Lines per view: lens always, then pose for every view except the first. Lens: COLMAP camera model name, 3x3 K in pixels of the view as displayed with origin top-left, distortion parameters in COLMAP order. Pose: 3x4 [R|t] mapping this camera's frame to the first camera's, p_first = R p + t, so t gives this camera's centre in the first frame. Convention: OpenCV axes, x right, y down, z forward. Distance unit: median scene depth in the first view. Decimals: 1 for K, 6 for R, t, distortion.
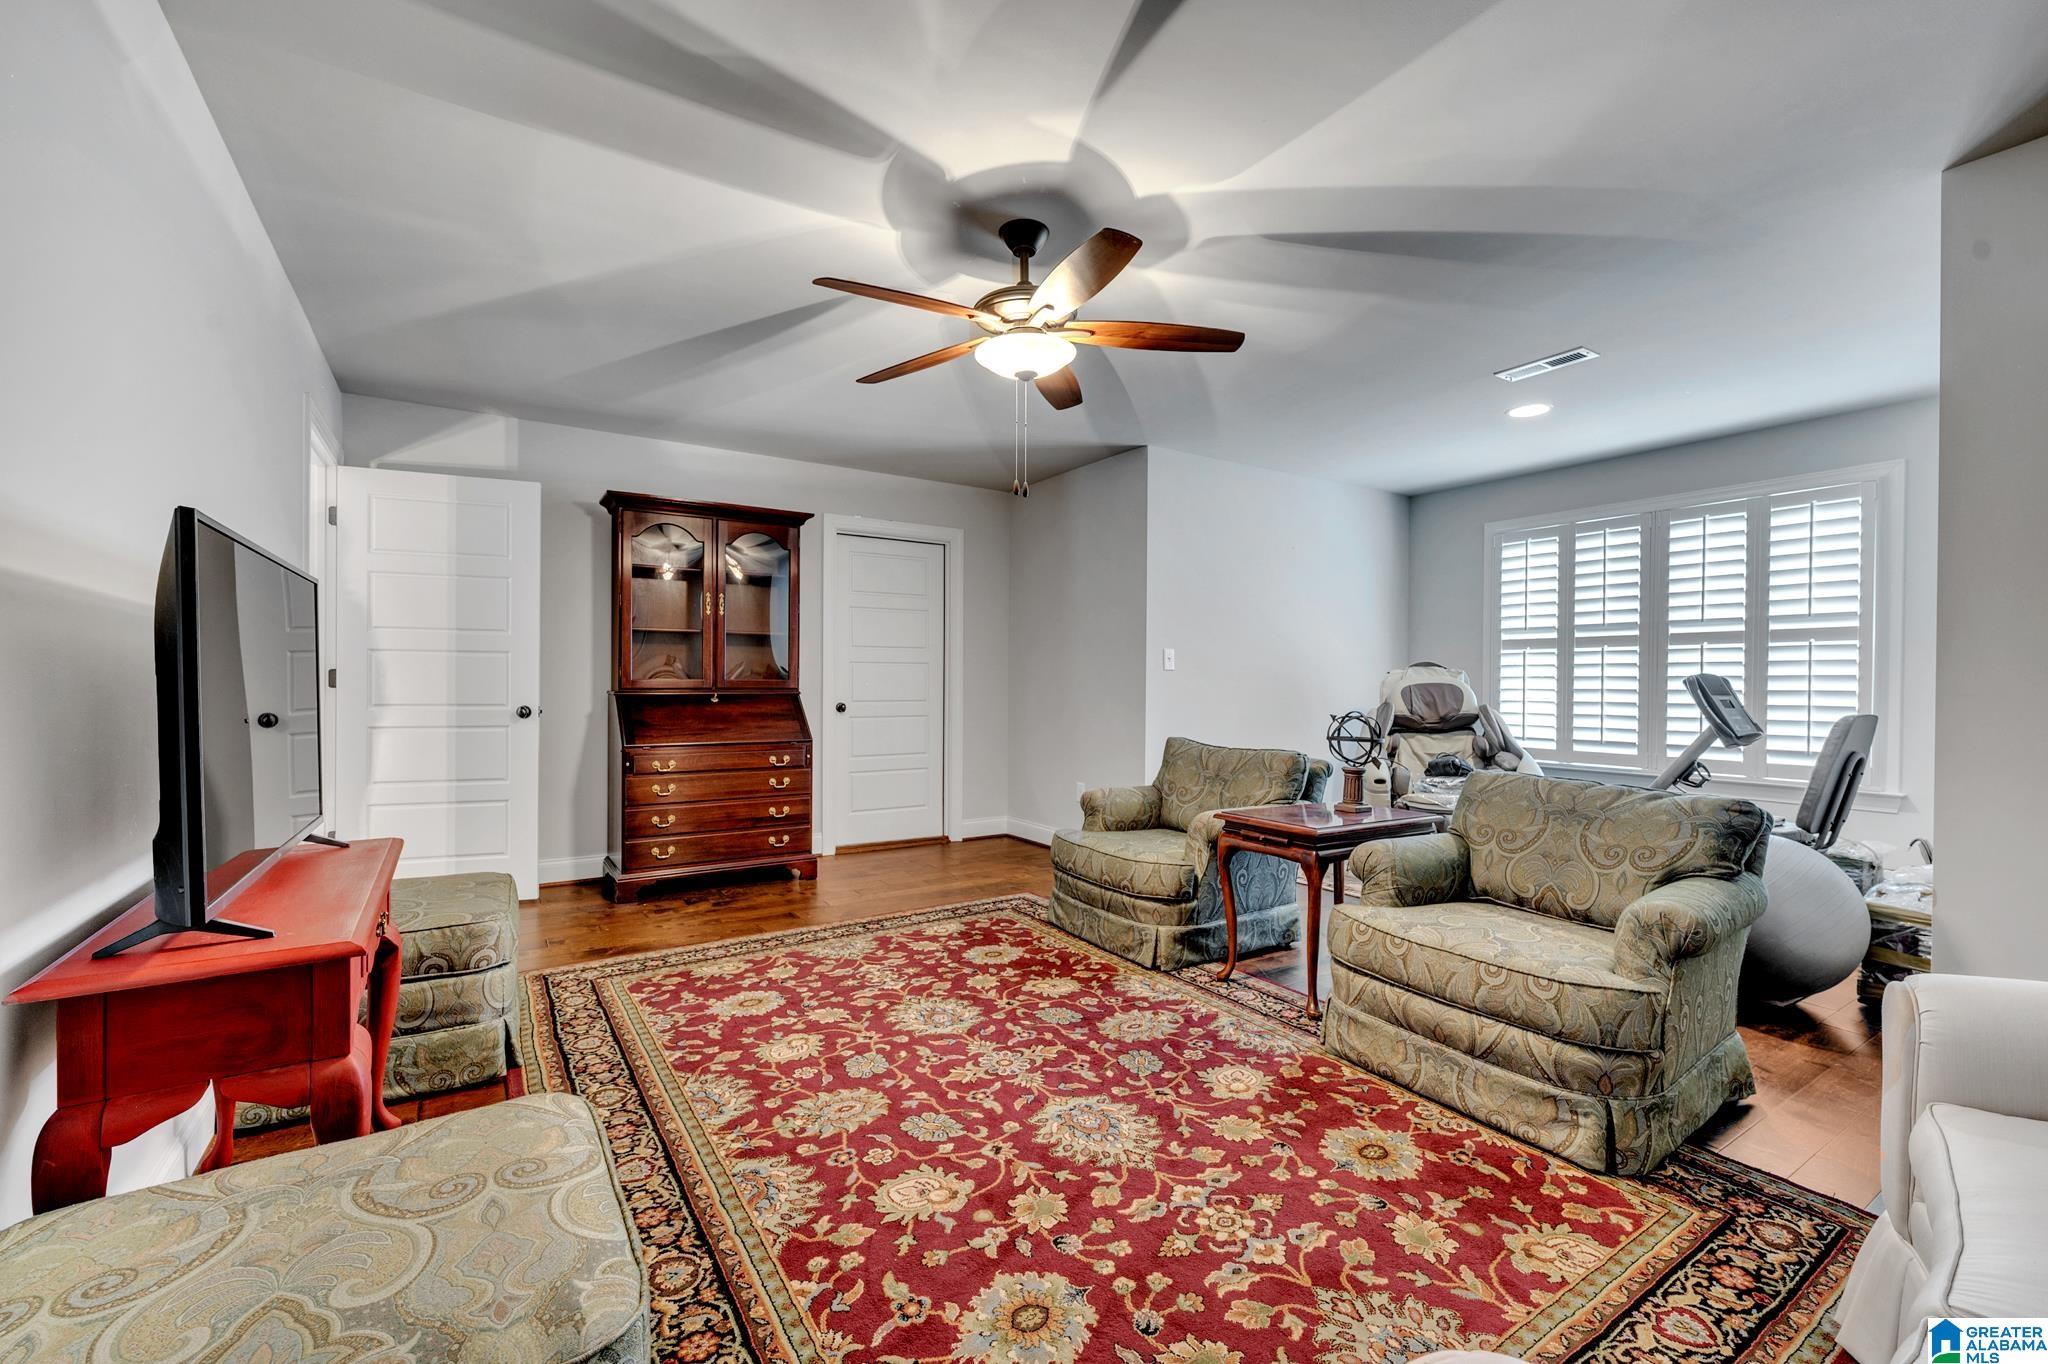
lens RADIAL K [[840.9, 0, 1022.4], [0, 840.9, 683.7], [0, 0, 1]] dist [-0.000038, -0.000056]
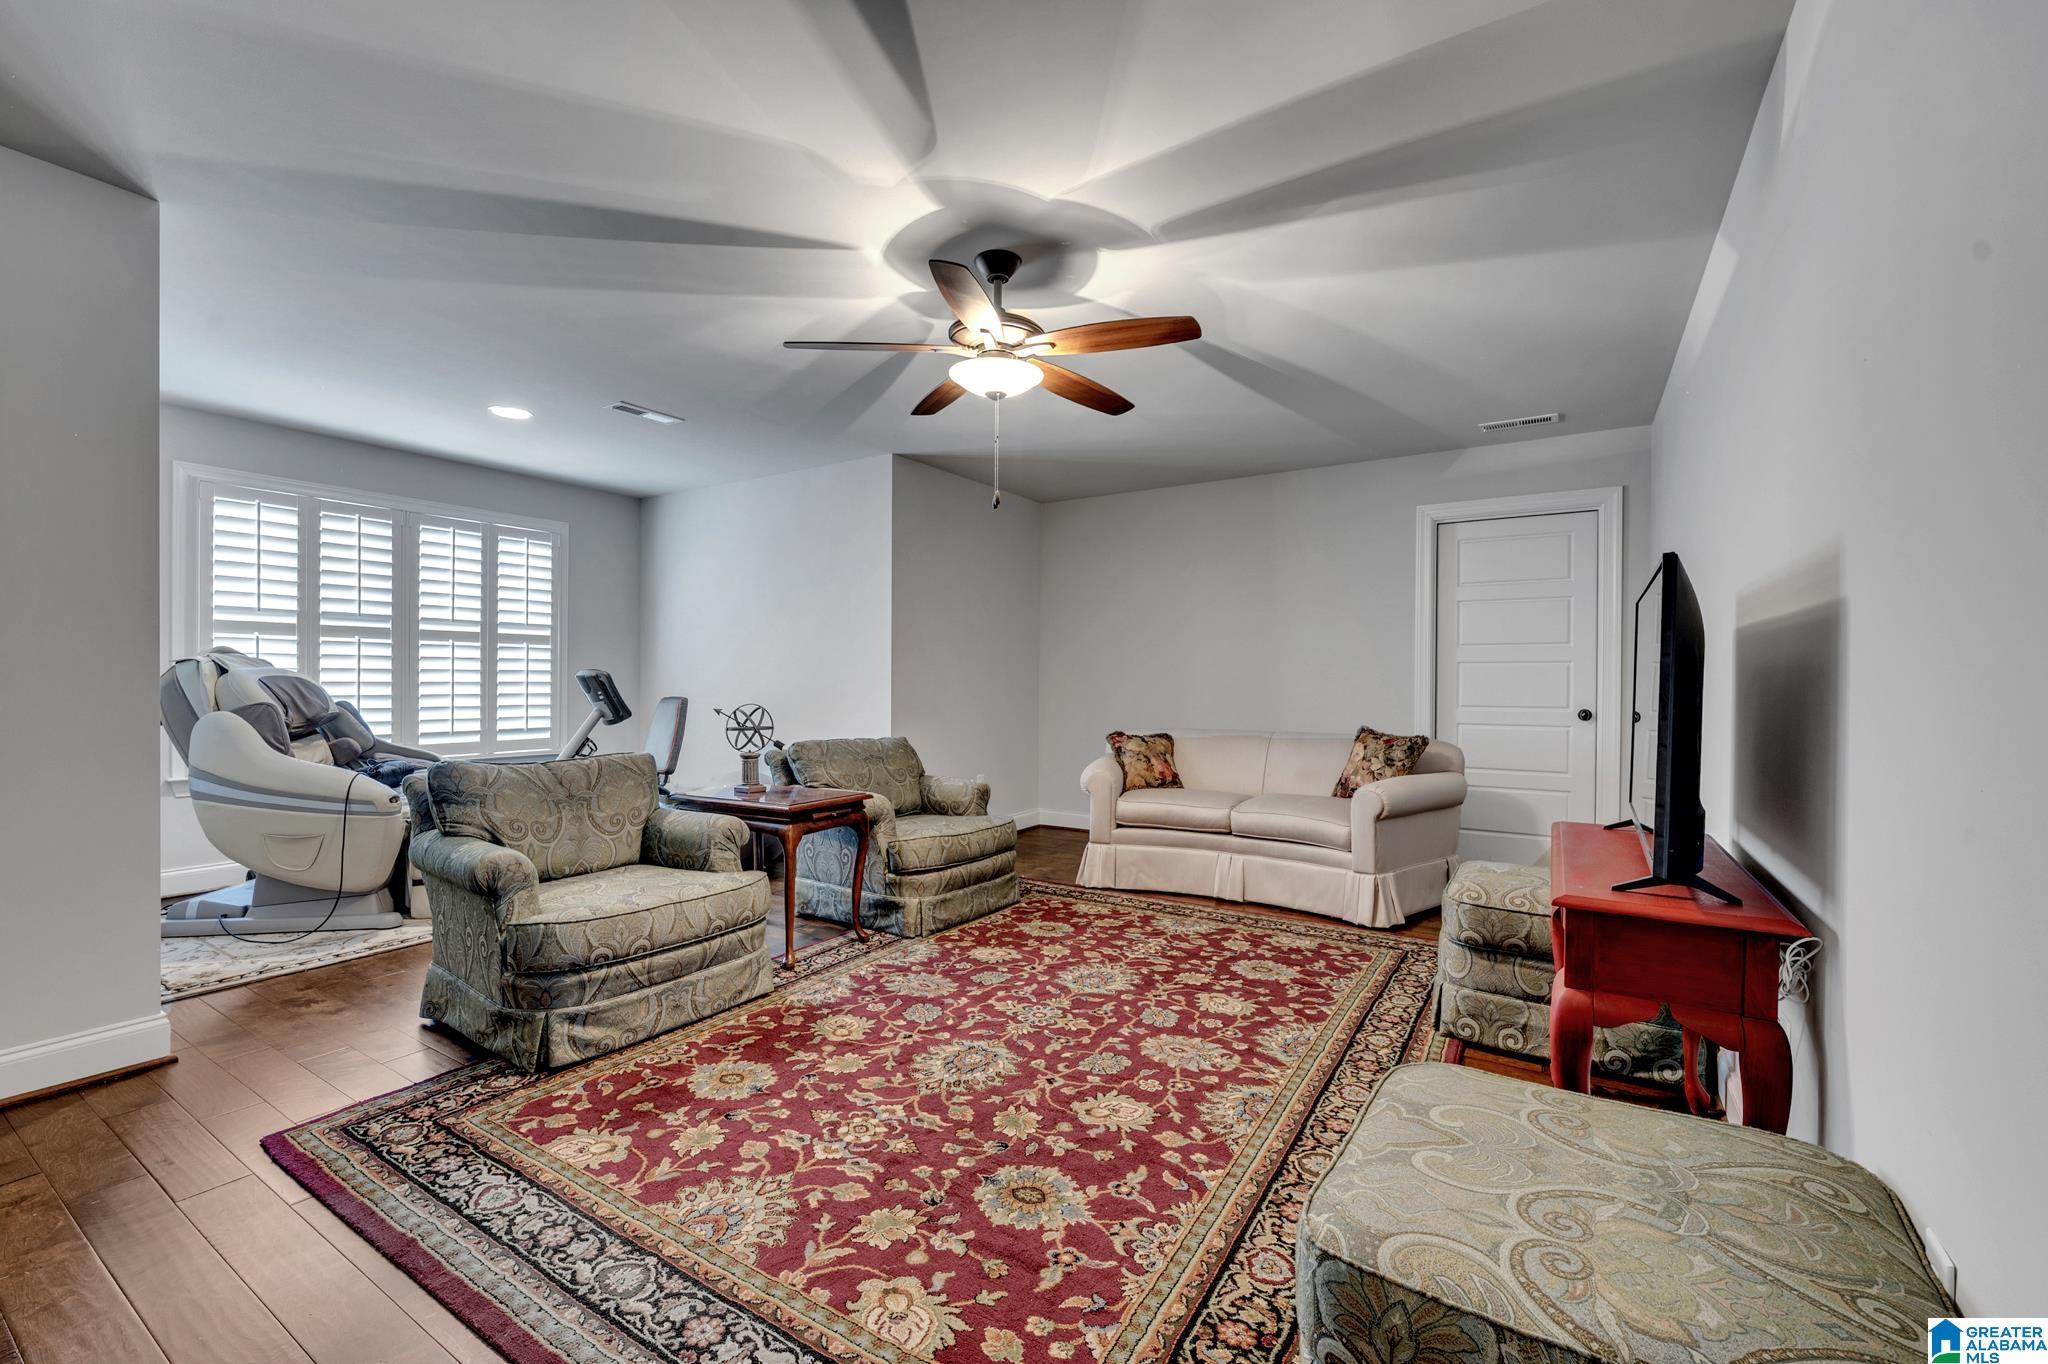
lens RADIAL K [[840.9, 0, 1030.6], [0, 840.9, 676.7], [0, 0, 1]] dist [-0.000038, -0.000056]
pose [[-0.411886, -0.001979, 0.911233, -0.863045], [-0.003961, 0.999992, 0.000381, -0.005345], [-0.911227, -0.003452, -0.411890, 1.216392]]
